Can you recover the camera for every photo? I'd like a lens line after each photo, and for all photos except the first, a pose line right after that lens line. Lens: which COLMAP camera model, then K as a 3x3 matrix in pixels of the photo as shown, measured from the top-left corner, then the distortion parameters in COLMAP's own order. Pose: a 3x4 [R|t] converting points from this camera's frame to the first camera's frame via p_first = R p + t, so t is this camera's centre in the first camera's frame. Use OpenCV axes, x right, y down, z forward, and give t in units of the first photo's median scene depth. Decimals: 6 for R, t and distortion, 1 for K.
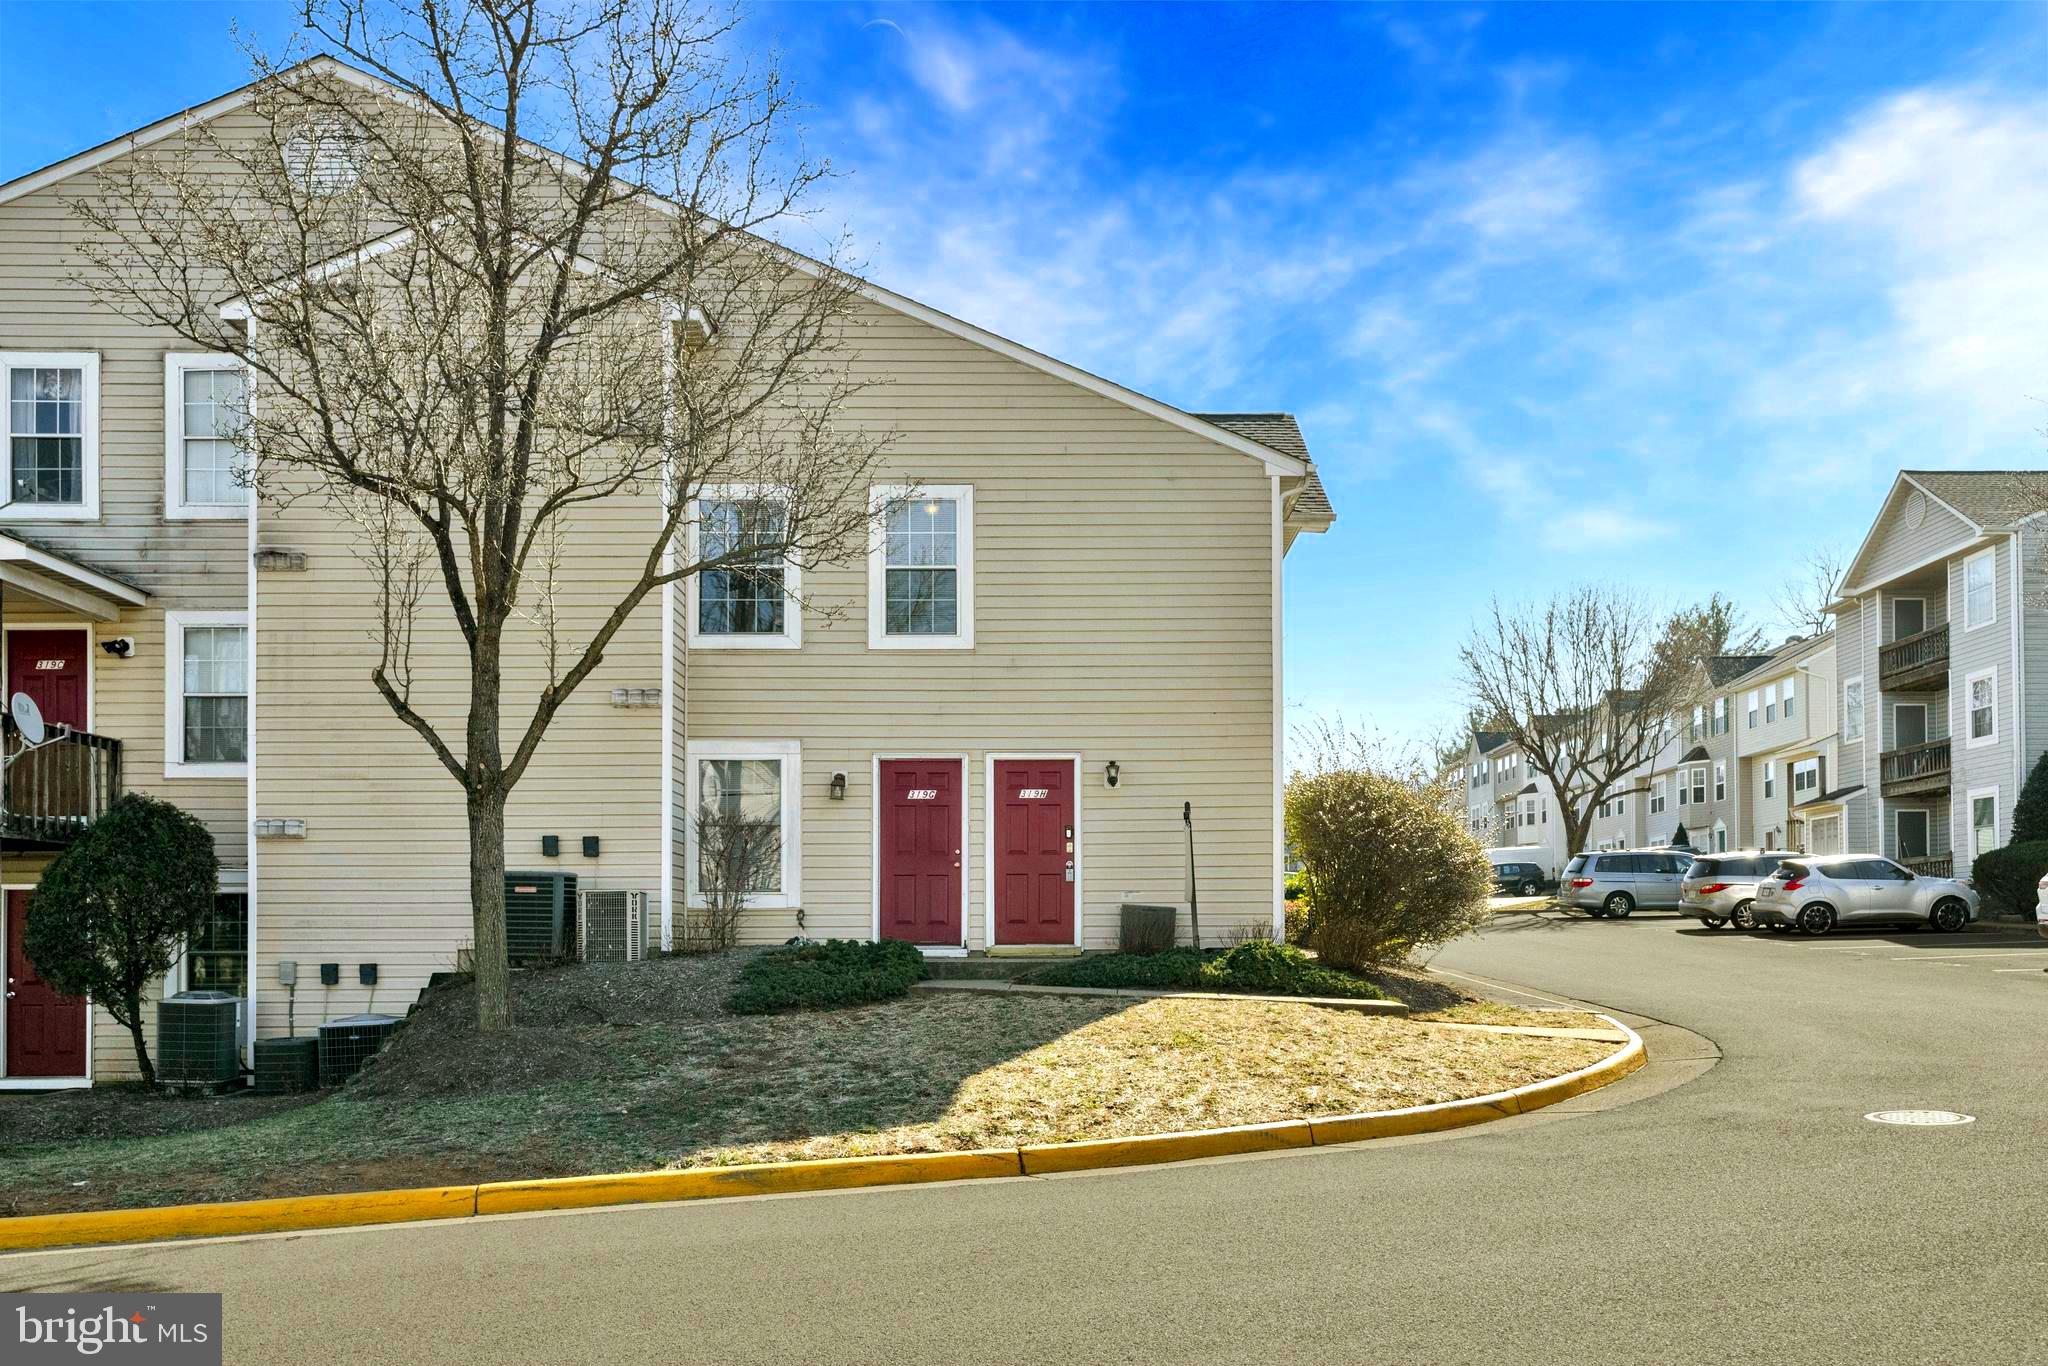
lens RADIAL K [[1579.3, 0, 1022.3], [0, 1579.3, 572.3], [0, 0, 1]] dist [0.004019, 0.008390]
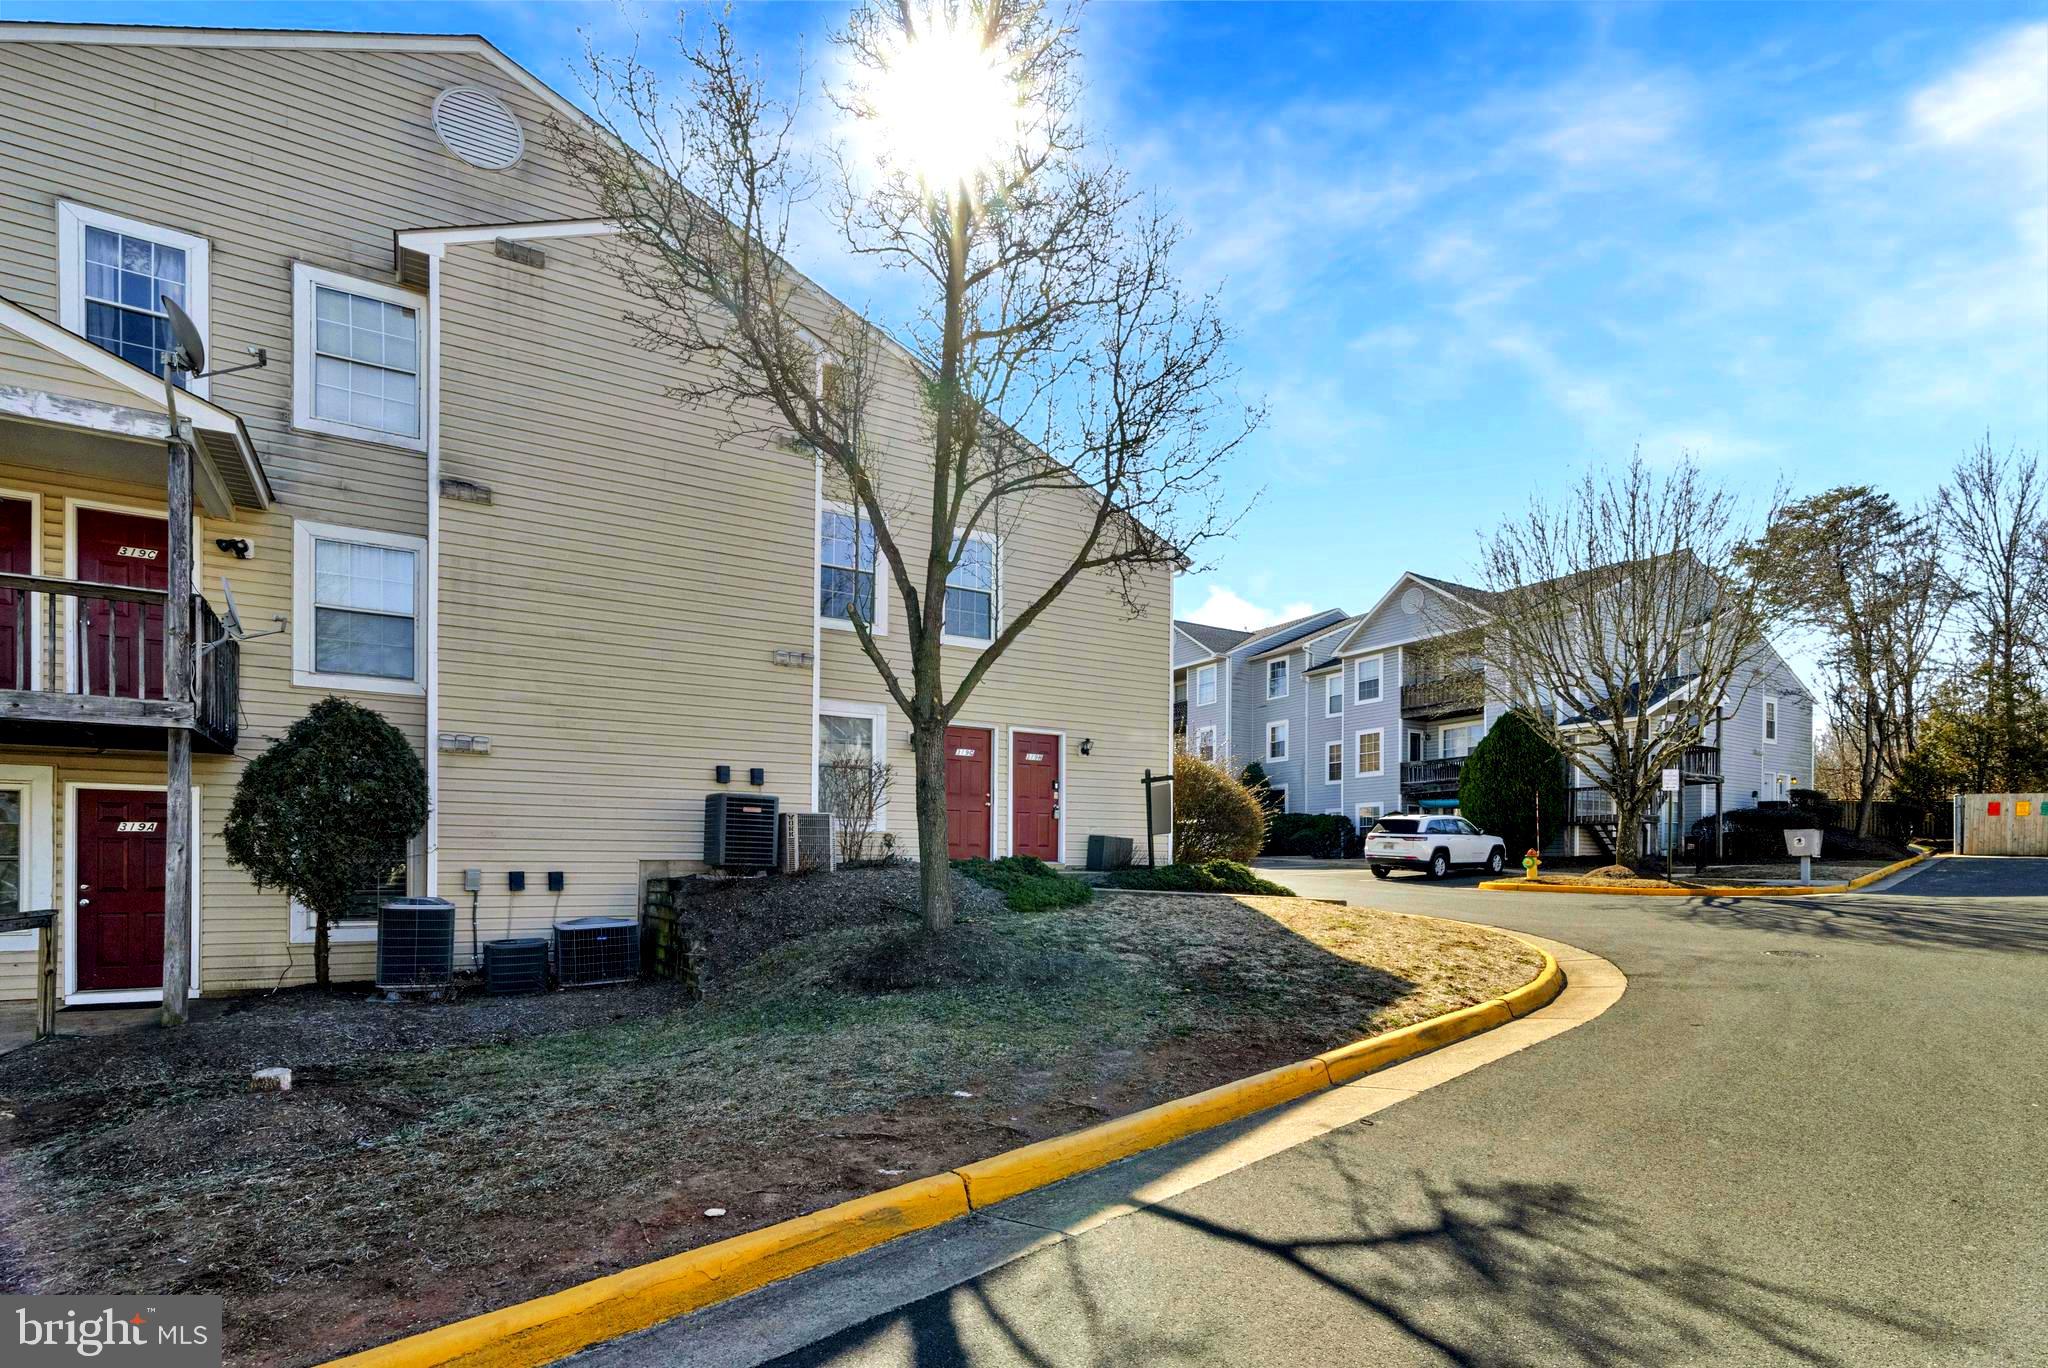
lens RADIAL K [[960.1, 0, 1002.5], [0, 960.1, 669.3], [0, 0, 1]] dist [-0.001366, 0.001086]
pose [[0.864193, 0.108826, 0.491251, -0.458041], [-0.122424, 0.992468, -0.004496, 0.068807], [-0.488040, -0.056256, 0.871006, 0.260168]]
